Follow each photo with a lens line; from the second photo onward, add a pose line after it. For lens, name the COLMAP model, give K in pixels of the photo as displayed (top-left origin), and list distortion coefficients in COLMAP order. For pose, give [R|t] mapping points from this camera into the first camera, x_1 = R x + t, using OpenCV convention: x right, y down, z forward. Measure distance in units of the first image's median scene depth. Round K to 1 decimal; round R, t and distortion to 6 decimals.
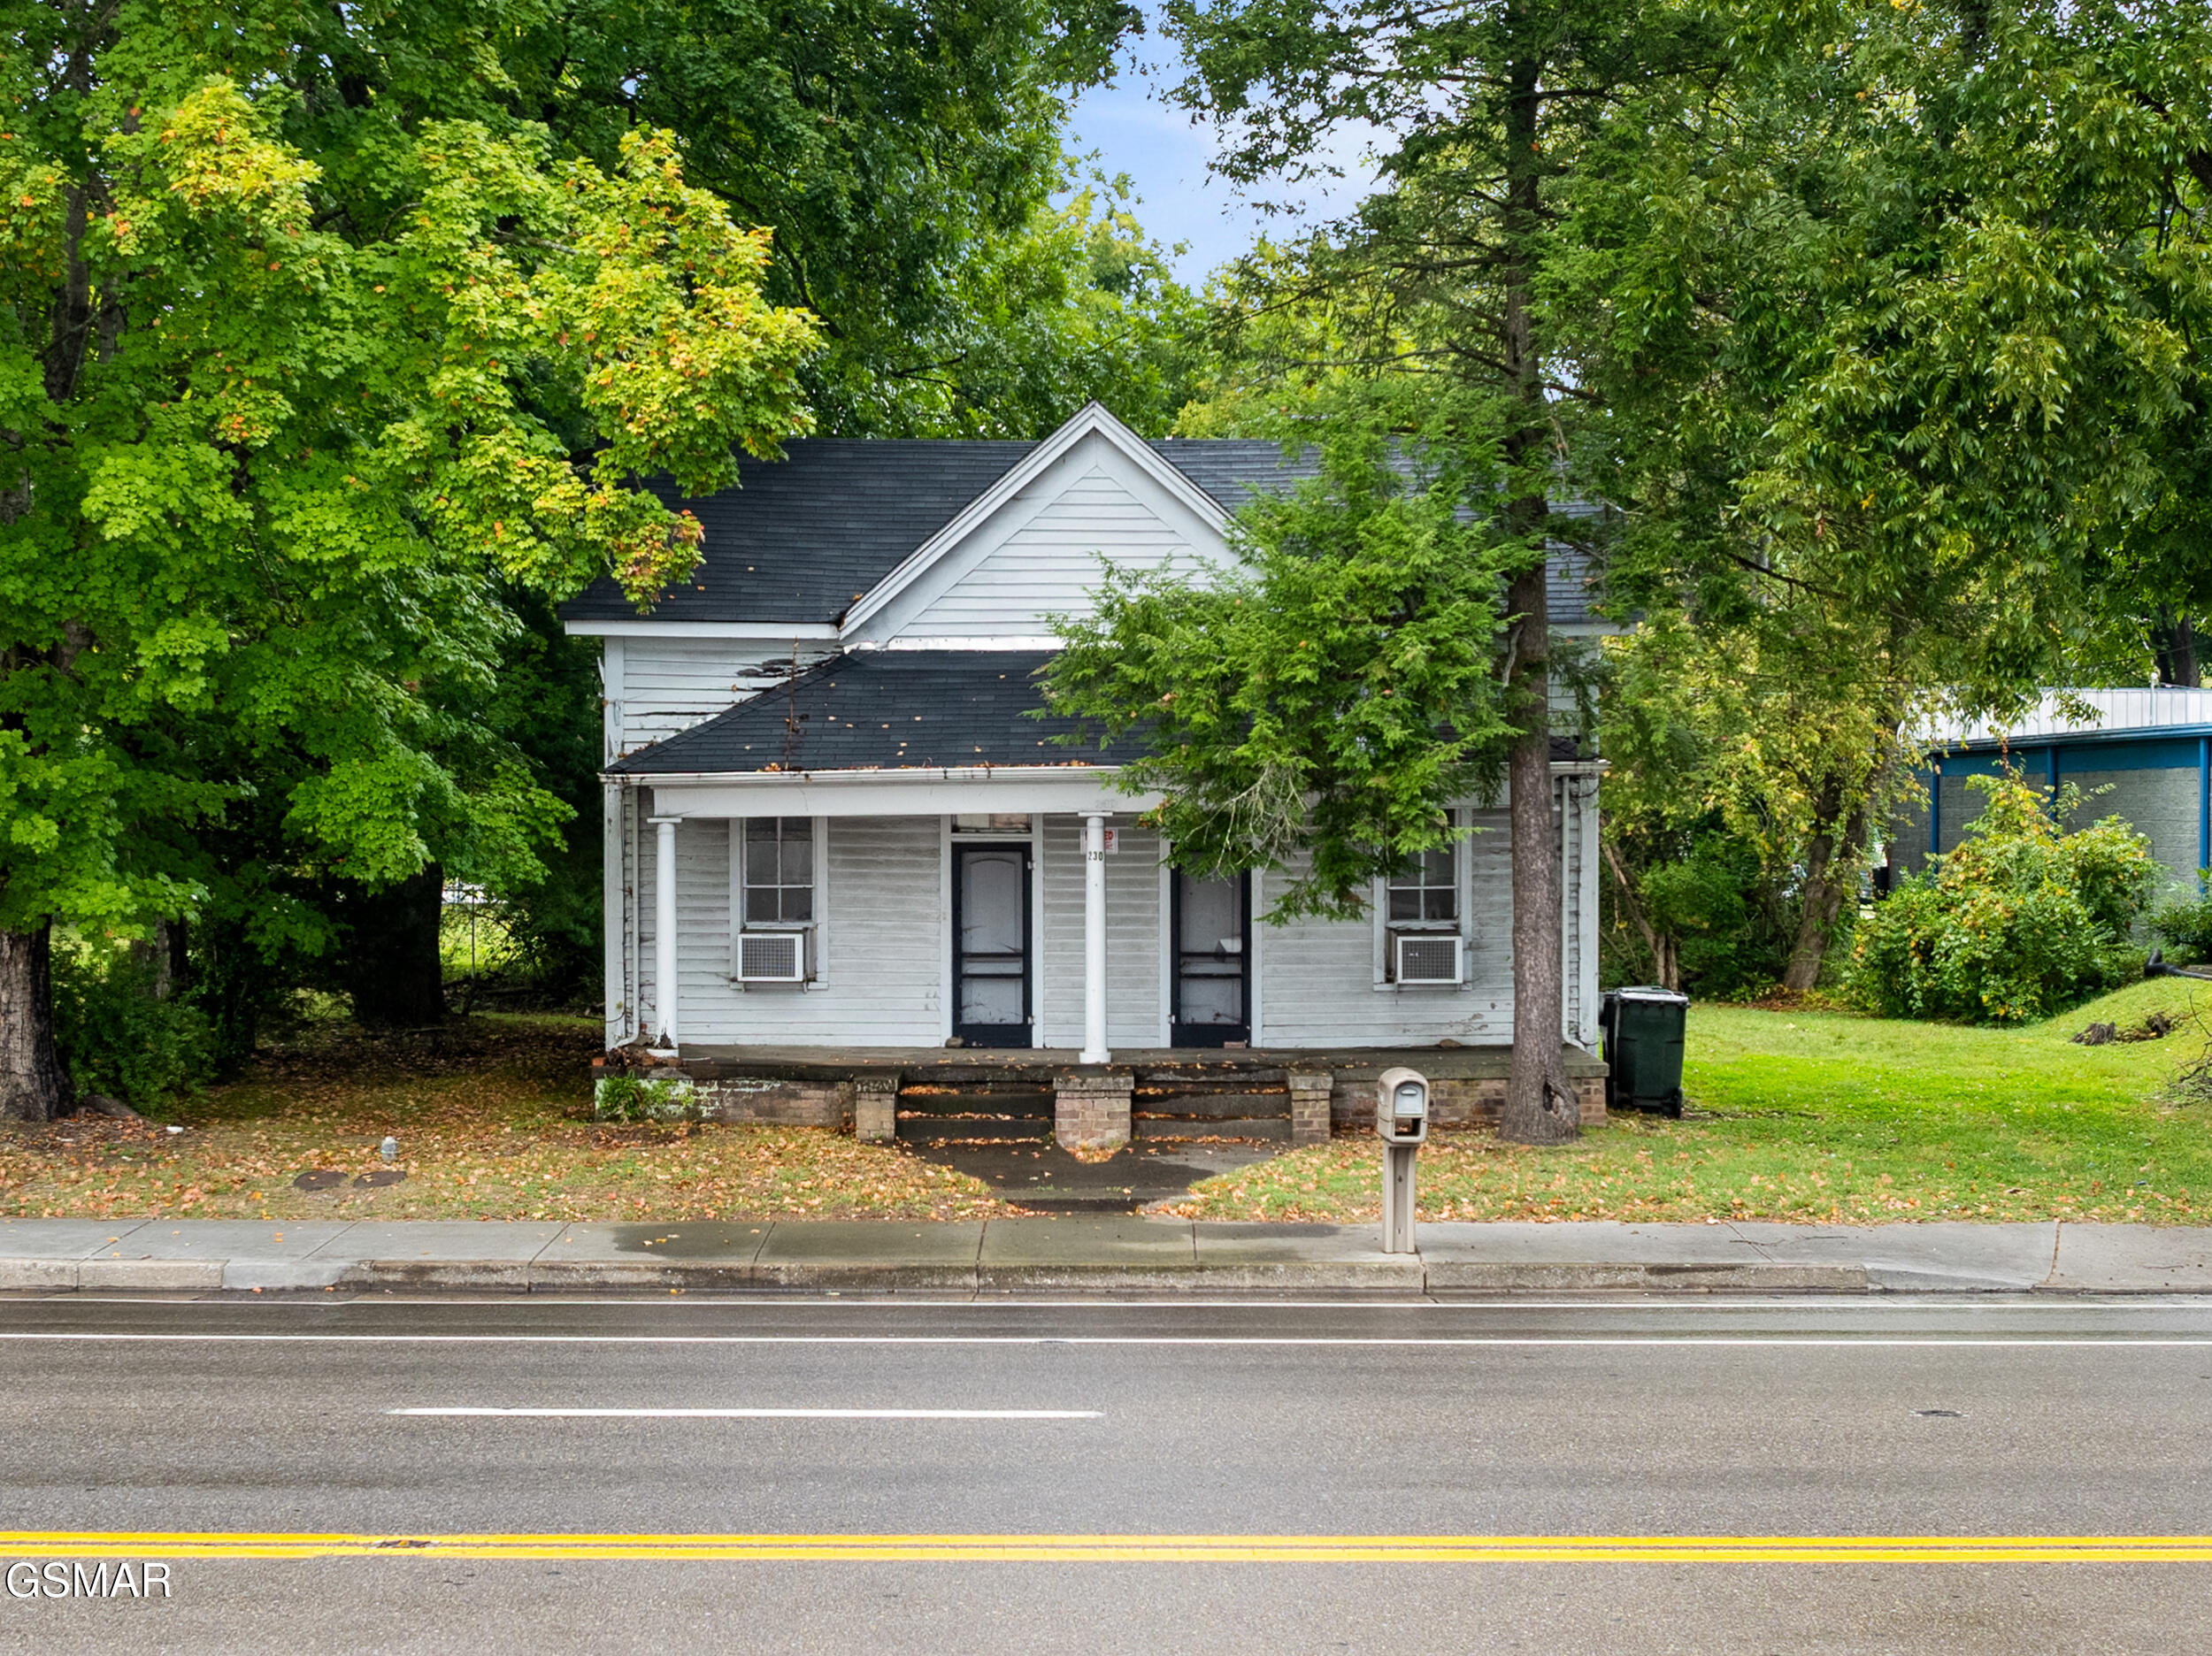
lens RADIAL K [[1839.5, 0, 1105.6], [0, 1839.5, 825.5], [0, 0, 1]] dist [0.000230, -0.007486]
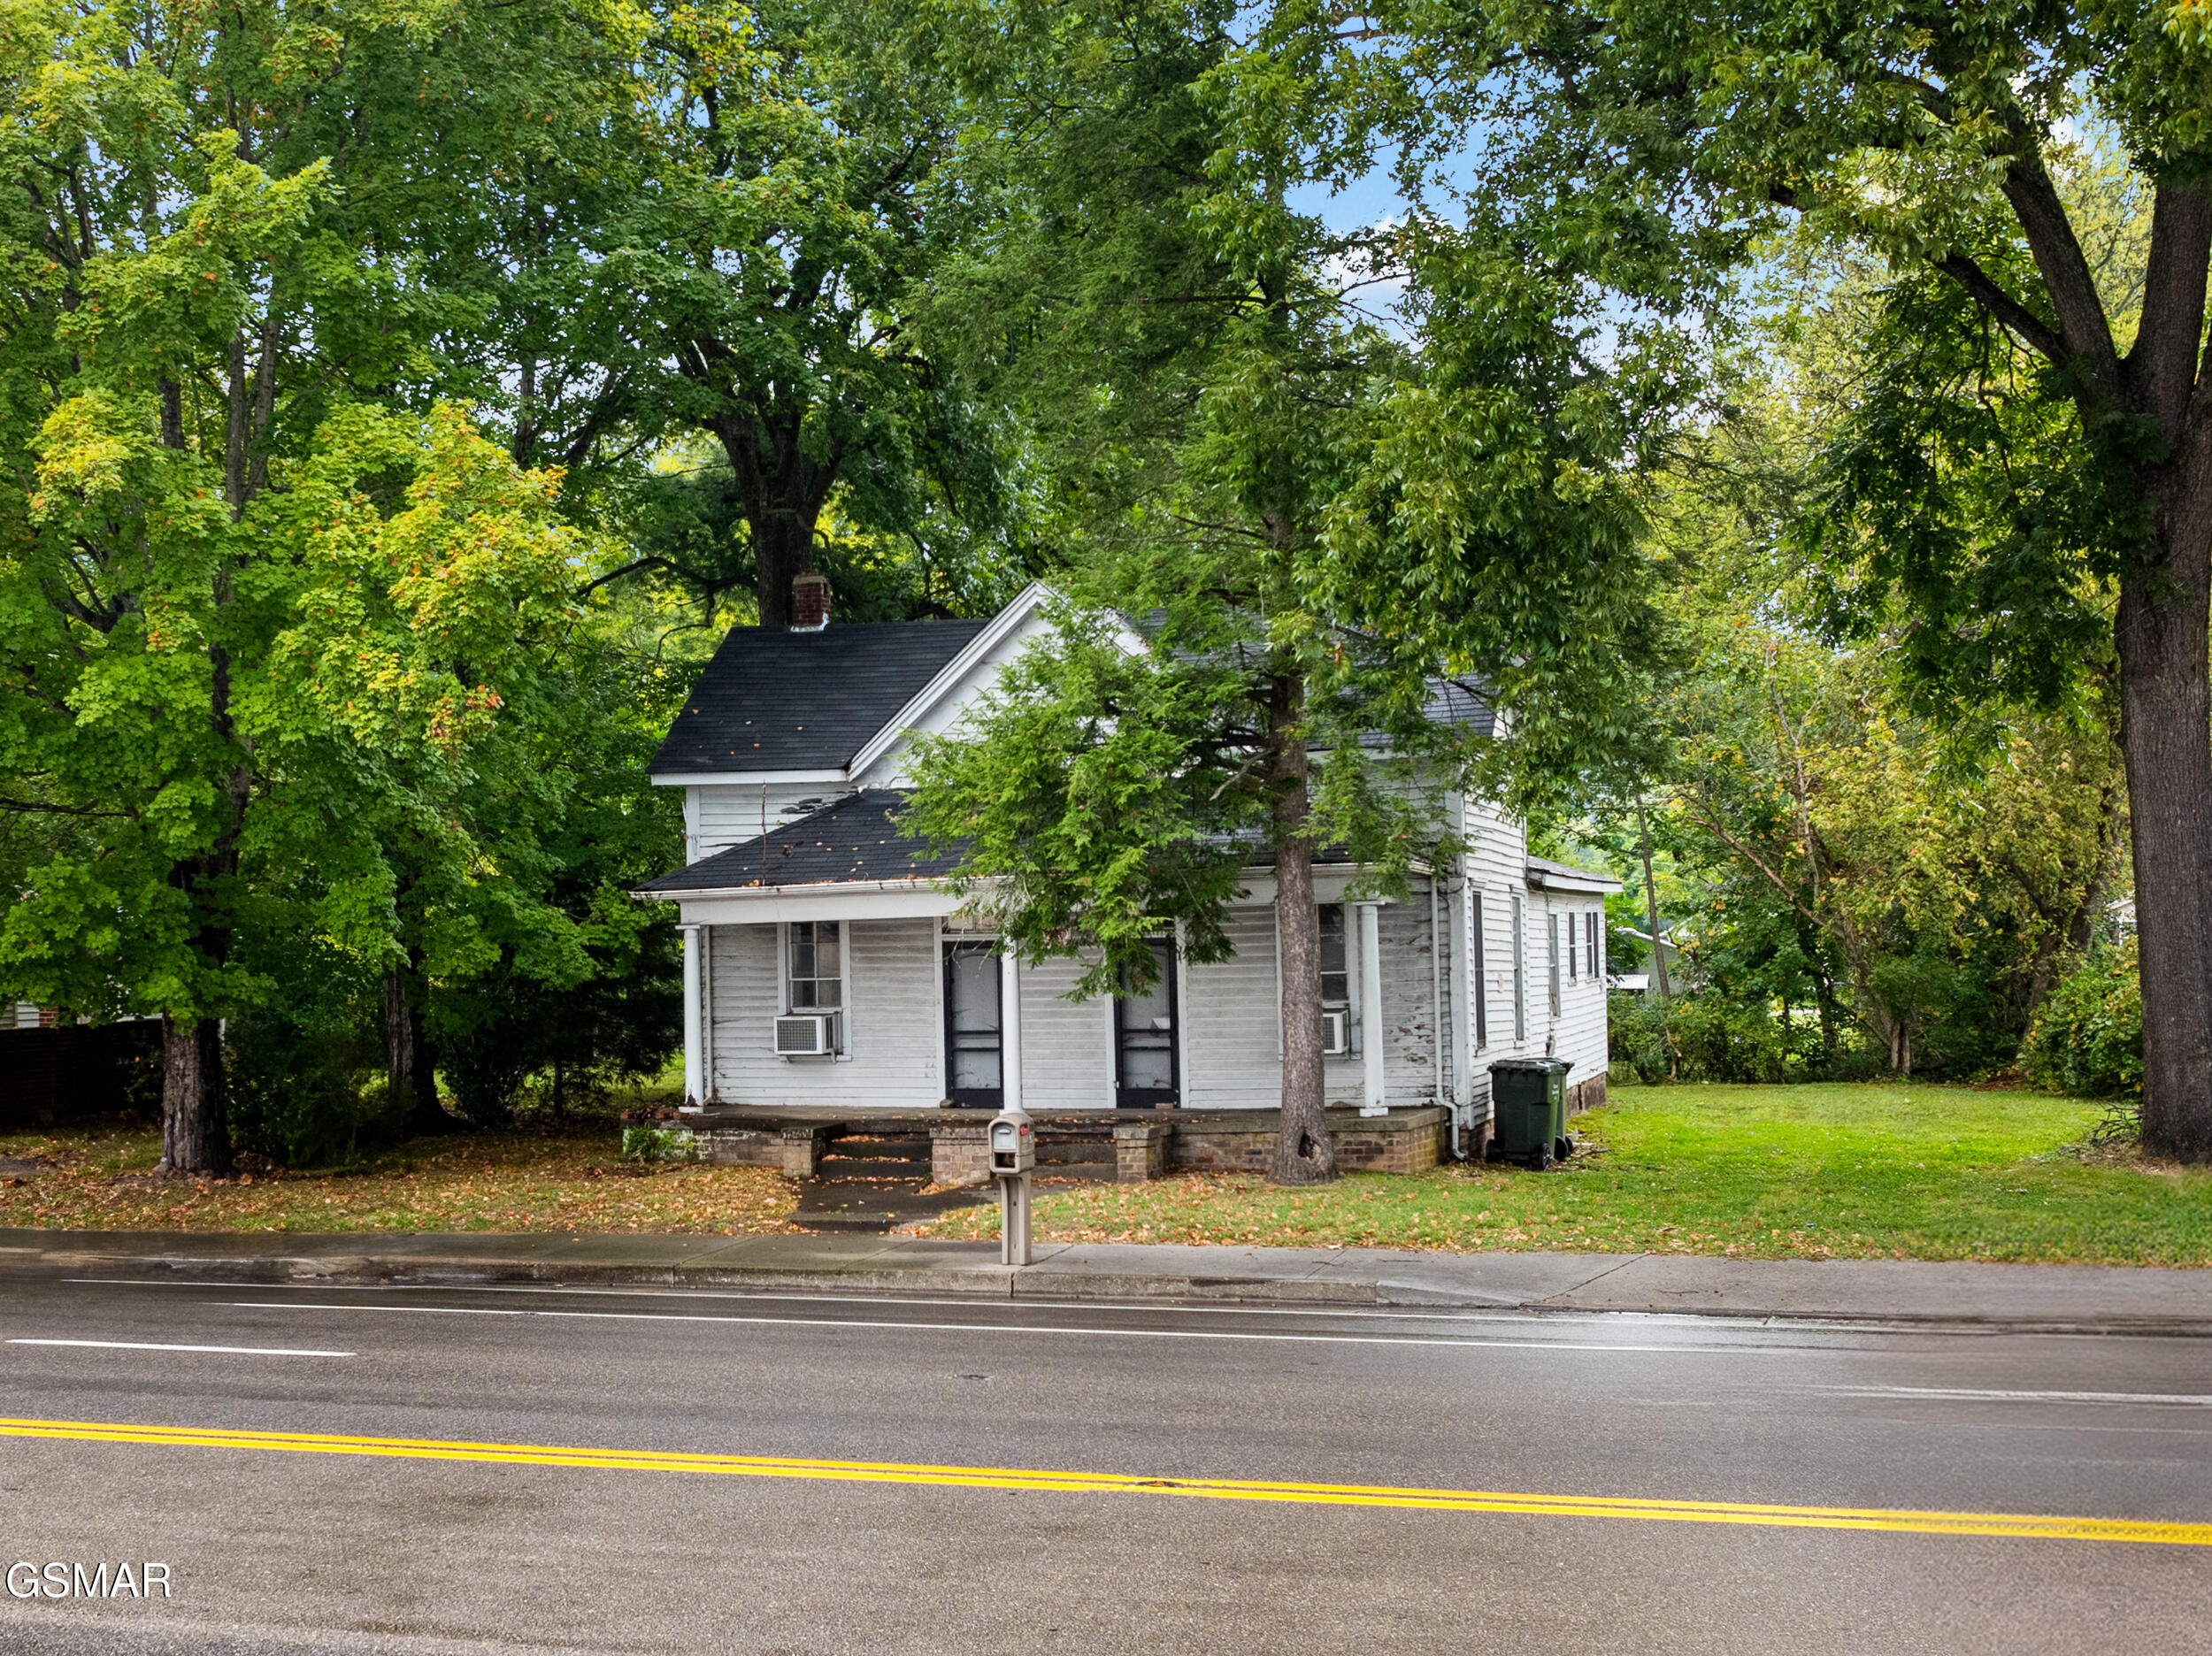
lens RADIAL K [[1536.3, 0, 1108.2], [0, 1536.3, 905.3], [0, 0, 1]] dist [0.001830, 0.000038]
pose [[0.983185, -0.020778, -0.181429, 0.407668], [0.017152, 0.999621, -0.021530, 0.016963], [0.181807, 0.018056, 0.983168, 0.004547]]
